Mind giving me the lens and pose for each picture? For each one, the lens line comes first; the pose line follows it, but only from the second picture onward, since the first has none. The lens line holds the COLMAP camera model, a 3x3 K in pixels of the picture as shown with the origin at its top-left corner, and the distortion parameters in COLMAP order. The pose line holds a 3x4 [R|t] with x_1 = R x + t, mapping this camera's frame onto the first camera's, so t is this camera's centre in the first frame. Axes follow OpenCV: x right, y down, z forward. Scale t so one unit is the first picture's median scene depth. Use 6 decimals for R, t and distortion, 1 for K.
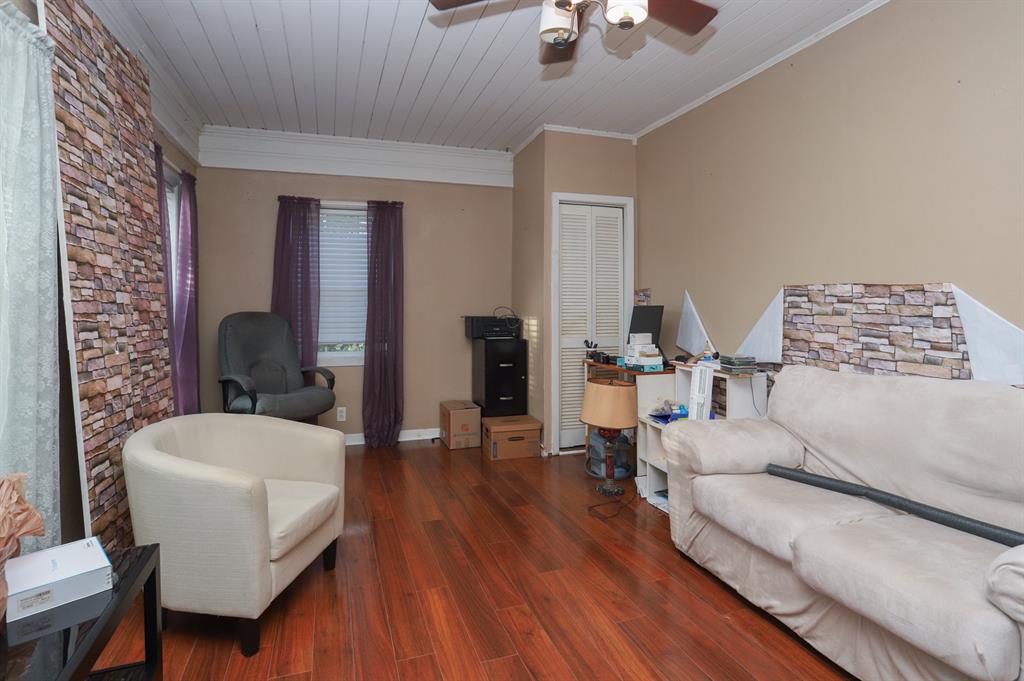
lens RADIAL K [[504.6, 0, 510.6], [0, 504.6, 314.6], [0, 0, 1]] dist [-0.046577, 0.010550]
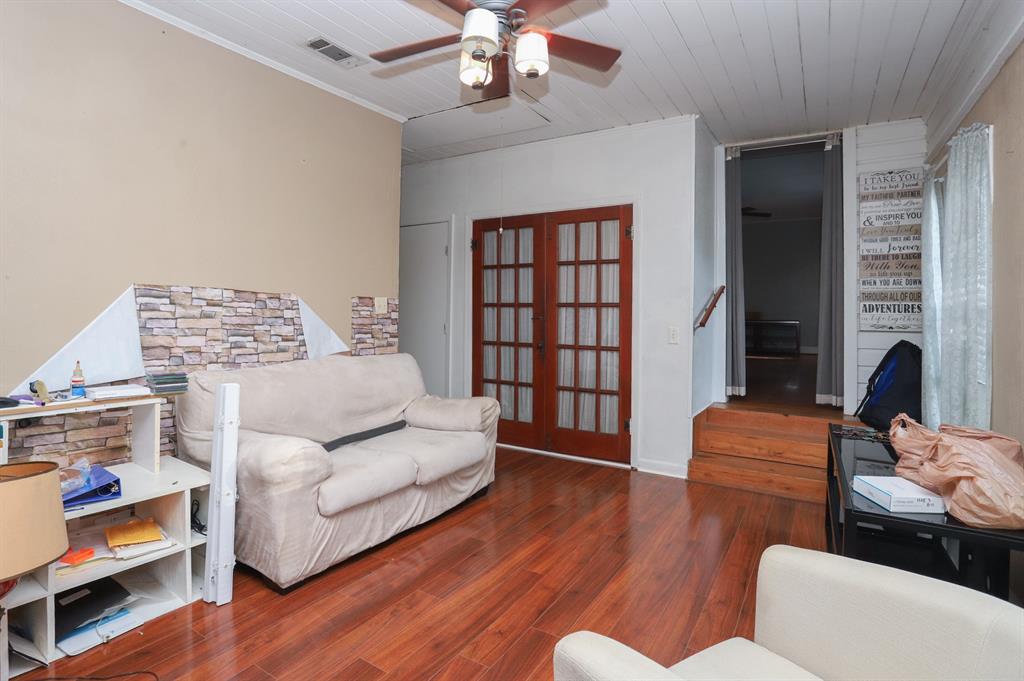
lens RADIAL K [[504.6, 0, 531.0], [0, 504.6, 311.1], [0, 0, 1]] dist [-0.046577, 0.010550]
pose [[-0.638454, -0.007518, 0.769623, -0.621463], [-0.000259, 0.999954, 0.009553, -0.025634], [-0.769660, 0.005900, -0.638427, 1.263442]]
